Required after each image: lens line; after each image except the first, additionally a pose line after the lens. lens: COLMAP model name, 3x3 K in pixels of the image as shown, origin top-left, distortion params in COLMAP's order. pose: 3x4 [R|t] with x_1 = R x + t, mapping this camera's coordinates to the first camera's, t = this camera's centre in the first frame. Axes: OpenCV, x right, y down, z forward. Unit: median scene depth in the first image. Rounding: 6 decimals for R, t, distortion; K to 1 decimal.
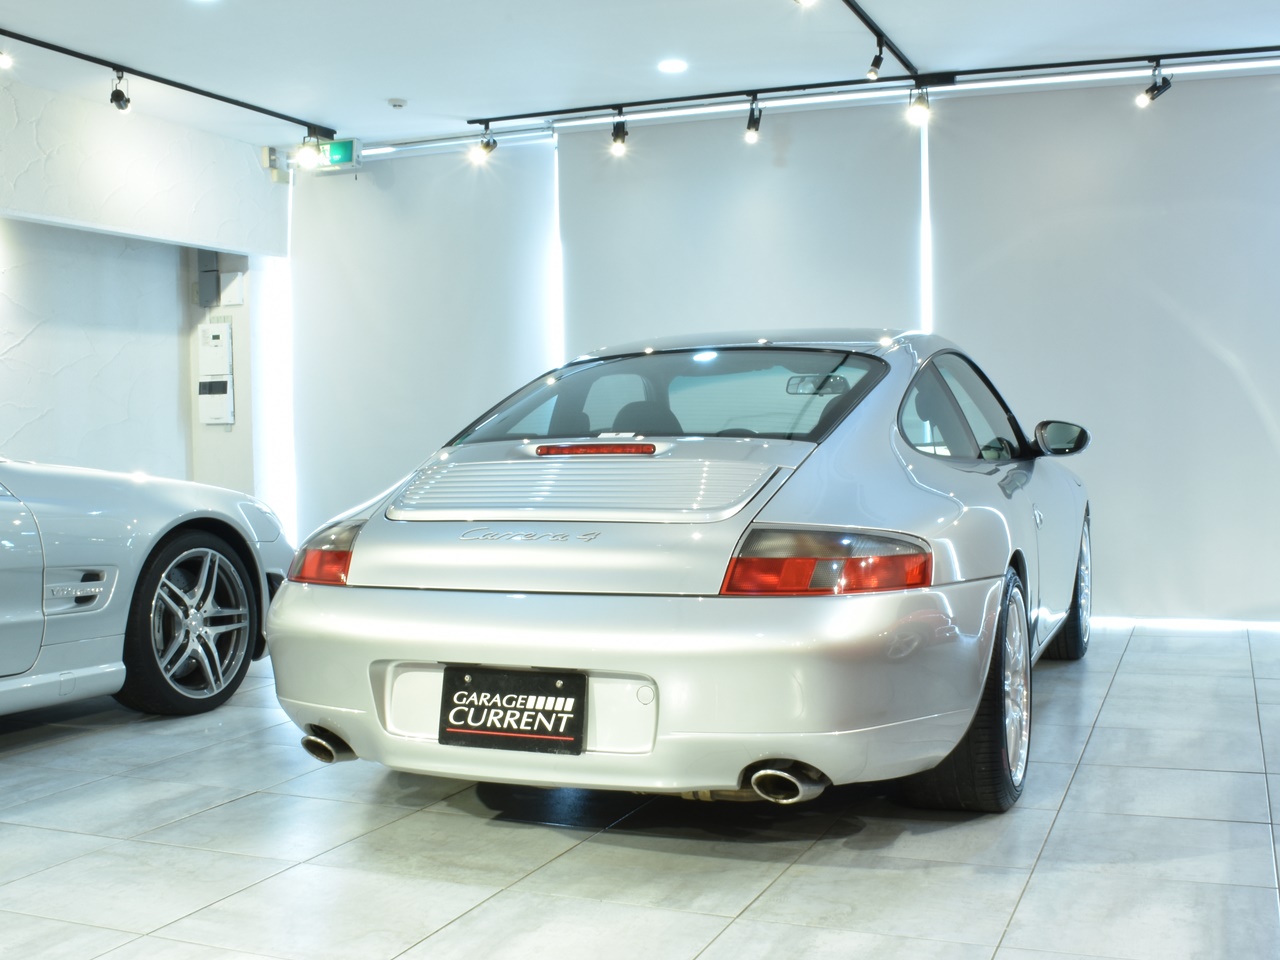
lens RADIAL K [[1447.0, 0, 639.9], [0, 1447.0, 474.1], [0, 0, 1]] dist [-0.123178, 0.000000]
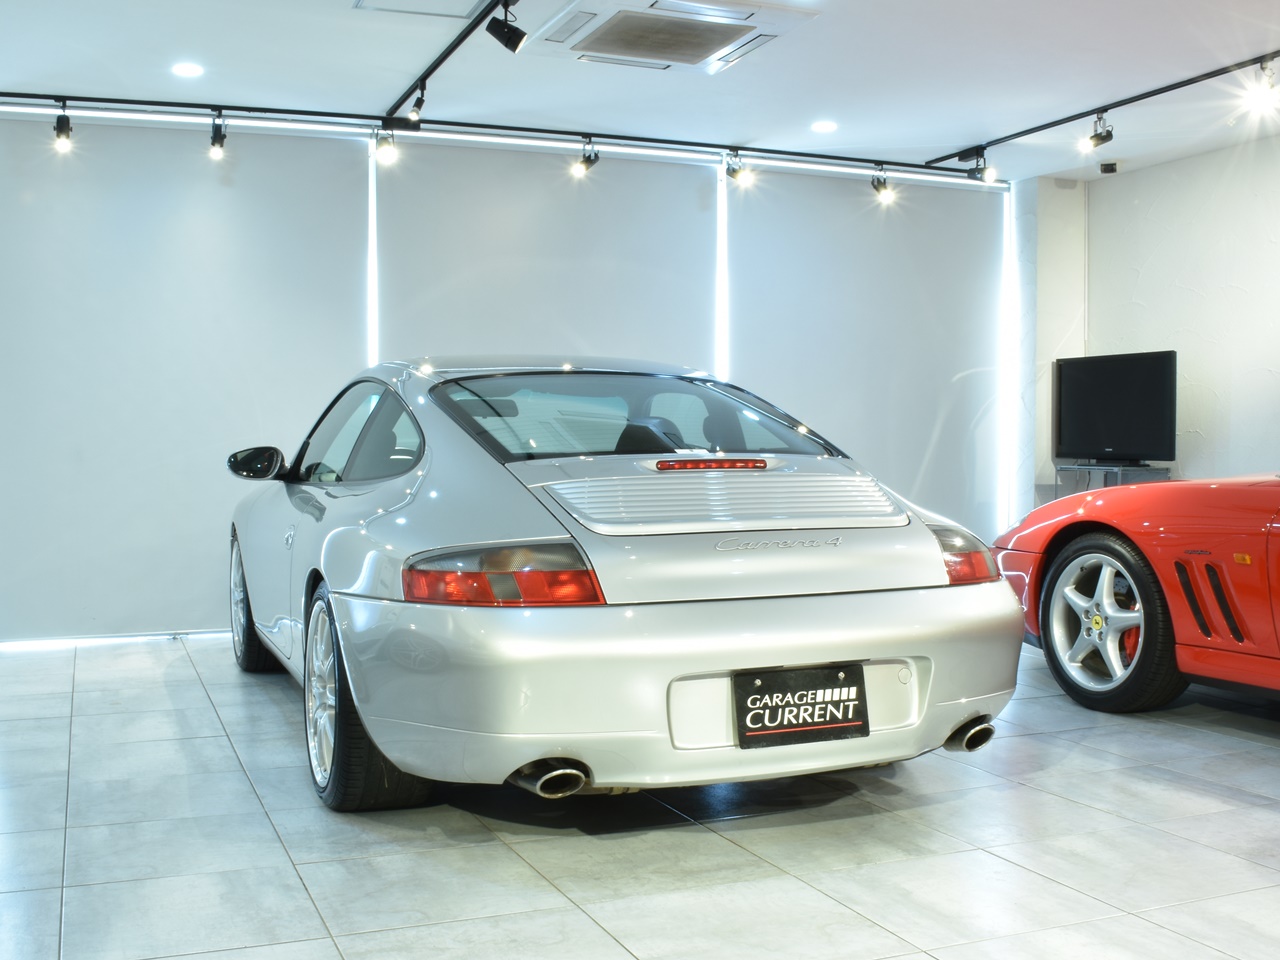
lens RADIAL K [[1367.8, 0, 641.3], [0, 1367.8, 491.0], [0, 0, 1]] dist [-0.113413, 0.000000]
pose [[0.727107, -0.013380, 0.686394, -0.859201], [0.017106, 0.999853, 0.001370, 0.000481], [-0.686311, 0.010745, 0.727229, 0.339897]]
